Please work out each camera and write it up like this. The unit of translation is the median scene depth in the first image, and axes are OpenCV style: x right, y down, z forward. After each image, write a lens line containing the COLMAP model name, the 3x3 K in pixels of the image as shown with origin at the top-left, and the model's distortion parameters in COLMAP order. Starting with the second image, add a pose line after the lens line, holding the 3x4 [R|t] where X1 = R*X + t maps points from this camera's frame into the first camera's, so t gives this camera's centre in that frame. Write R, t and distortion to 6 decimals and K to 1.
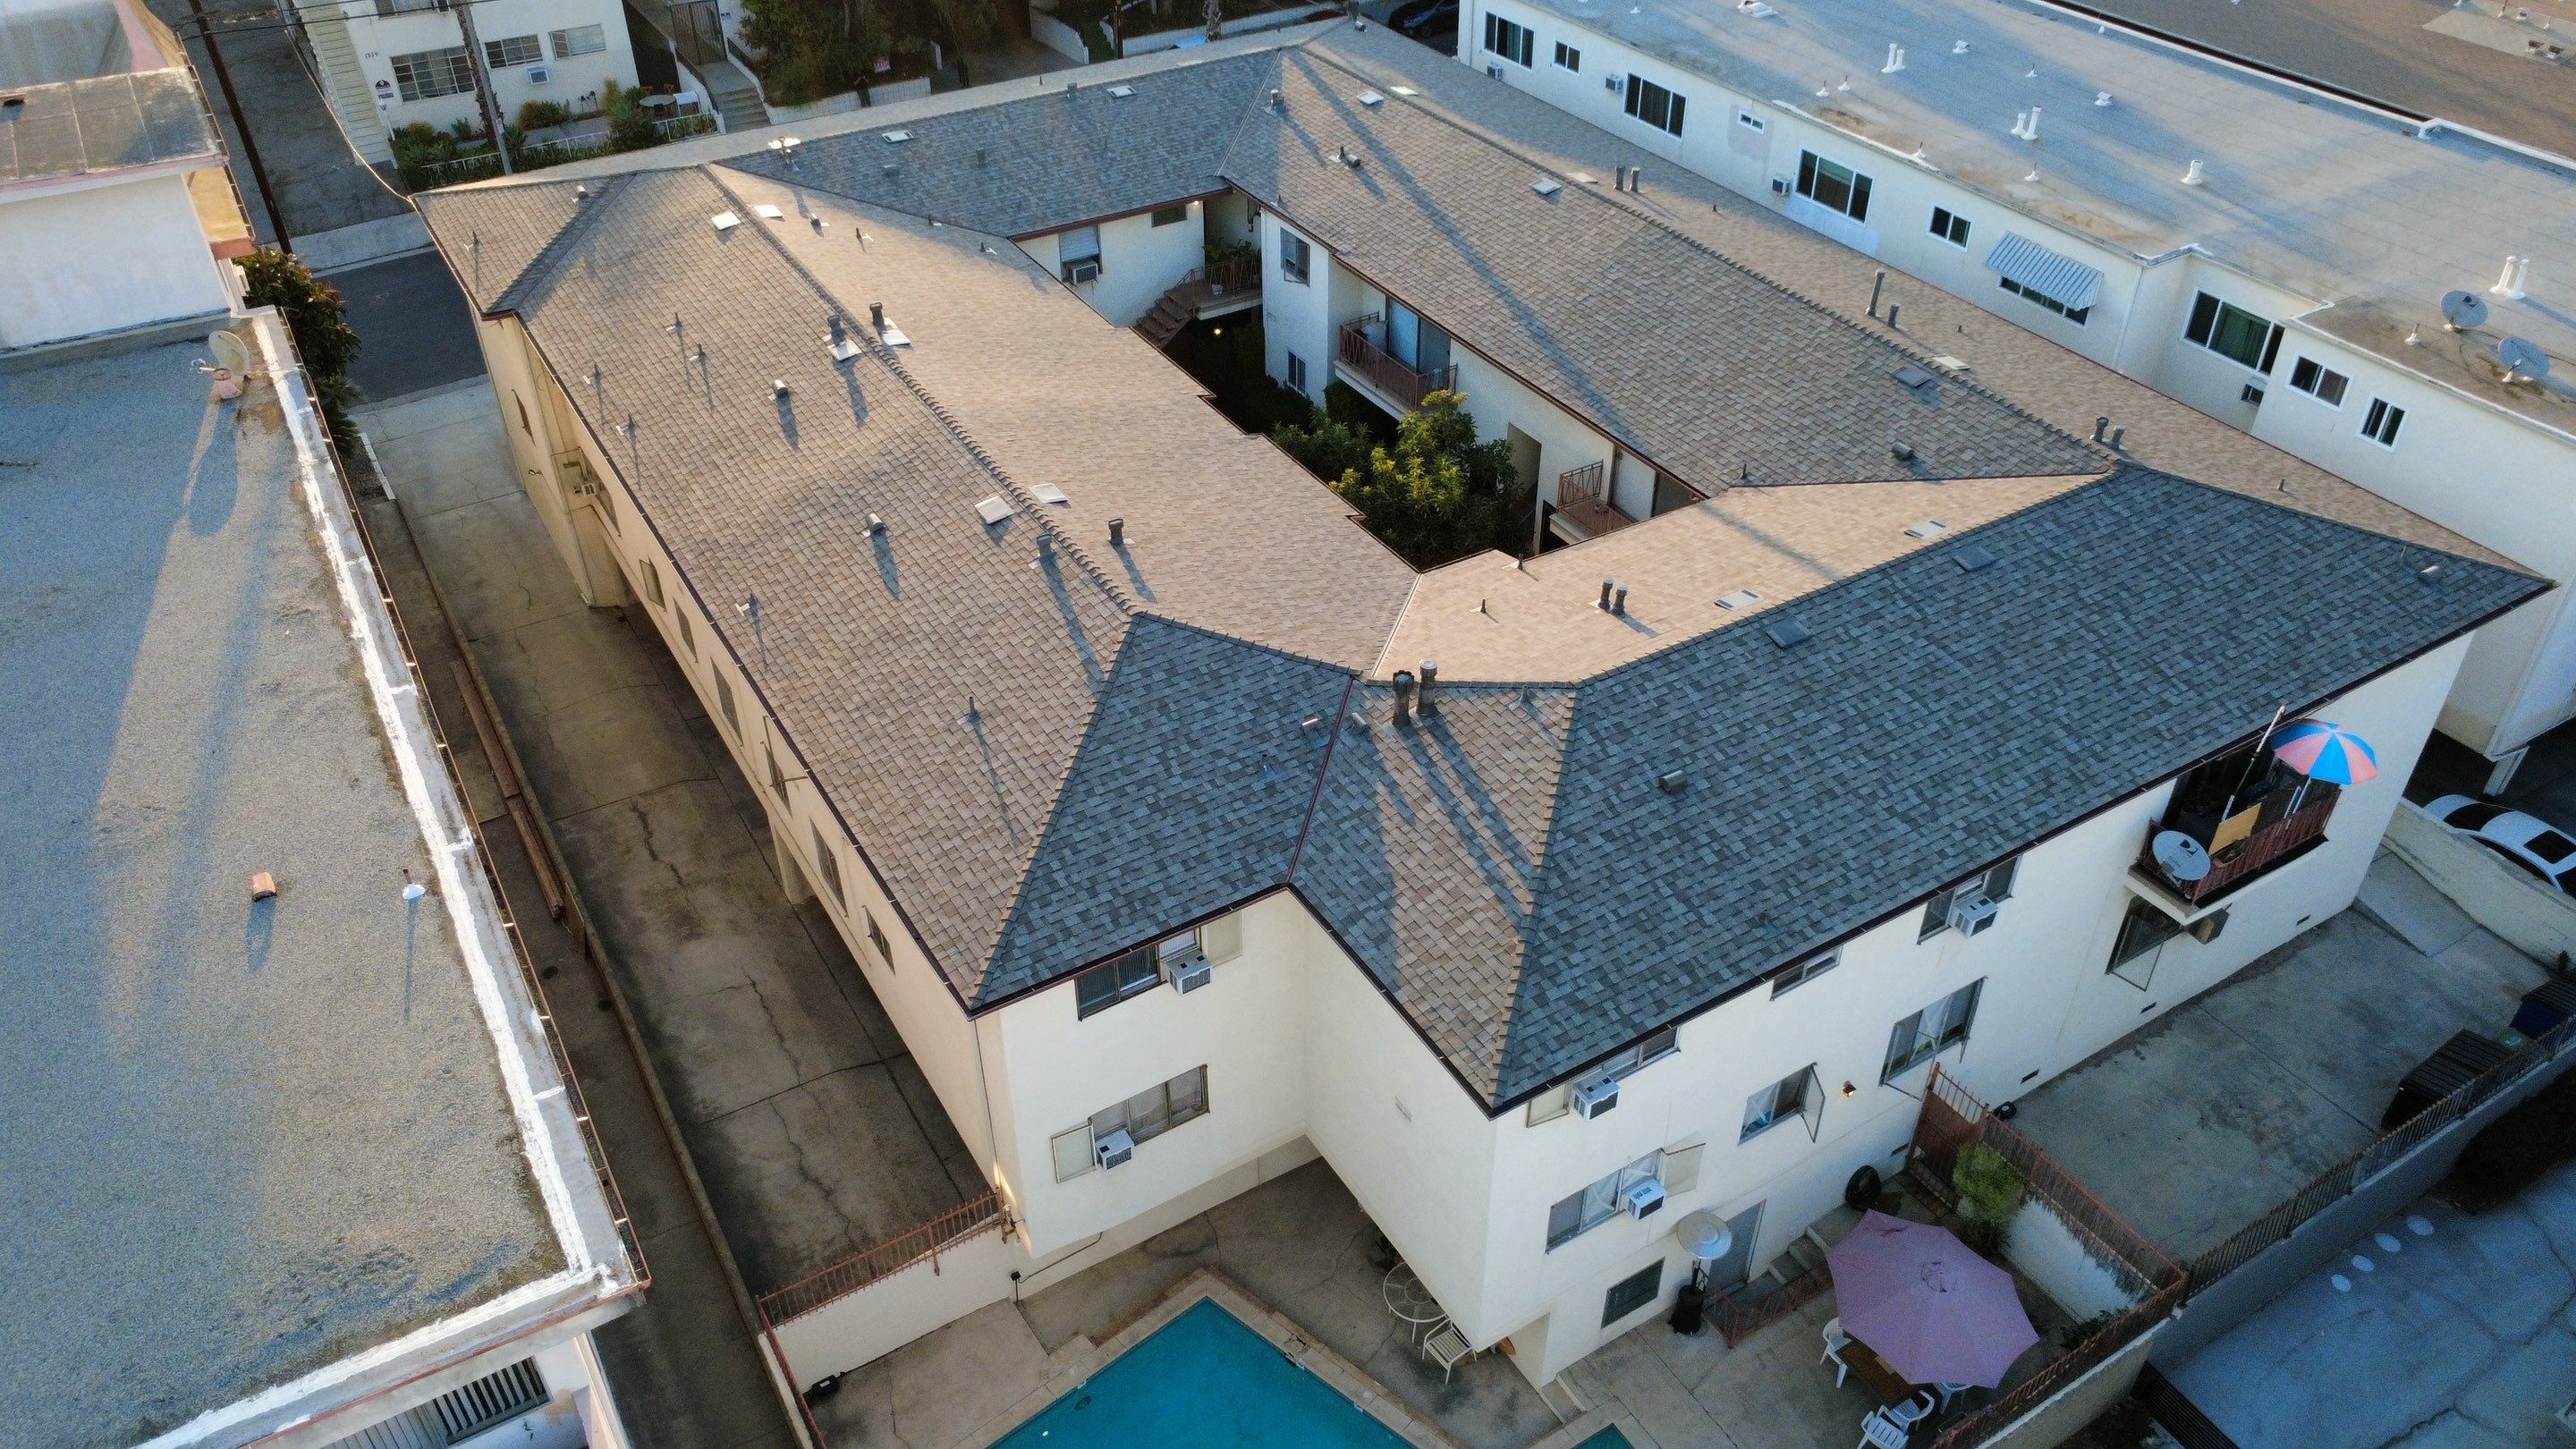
lens RADIAL K [[1878.3, 0, 1288.0], [0, 1878.3, 724.5], [0, 0, 1]] dist [-0.000633, -0.005182]
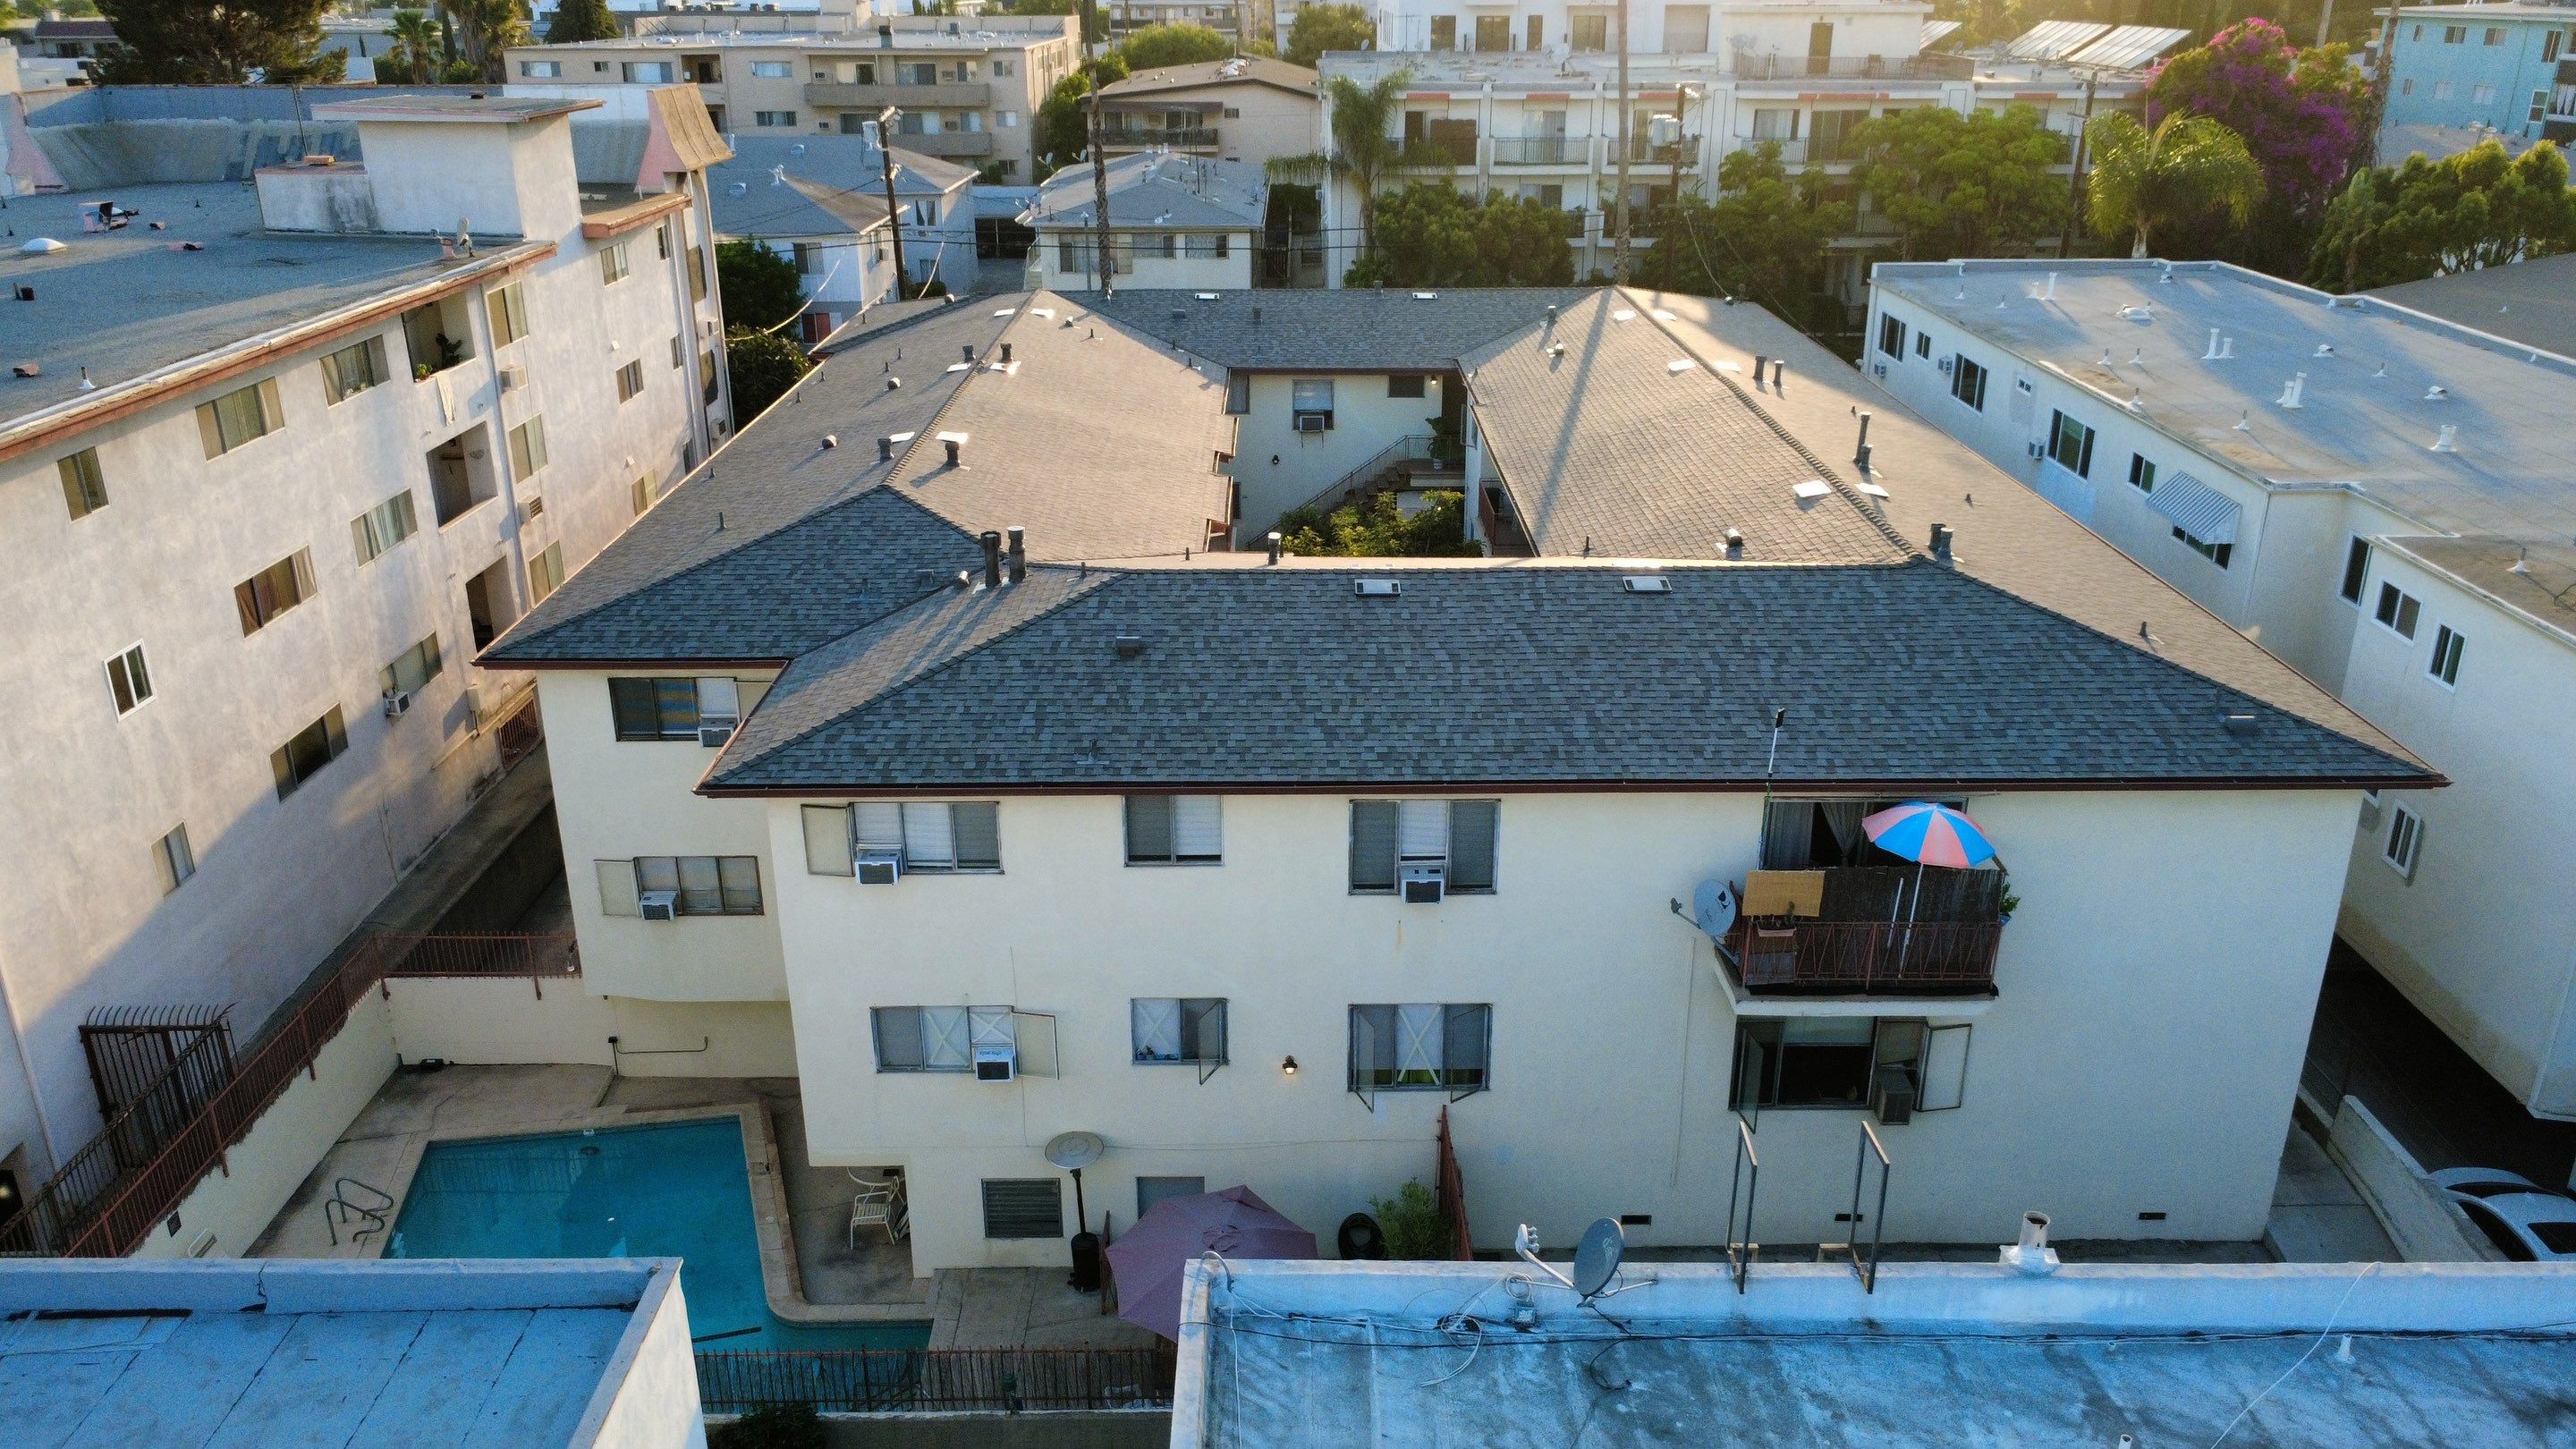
lens RADIAL K [[1884.4, 0, 1288.0], [0, 1884.4, 724.5], [0, 0, 1]] dist [-0.008310, 0.004737]
pose [[0.858966, 0.193434, -0.474089, 0.487838], [-0.312128, 0.931786, -0.185342, 0.146870], [0.405898, 0.307178, 0.860749, 0.118324]]
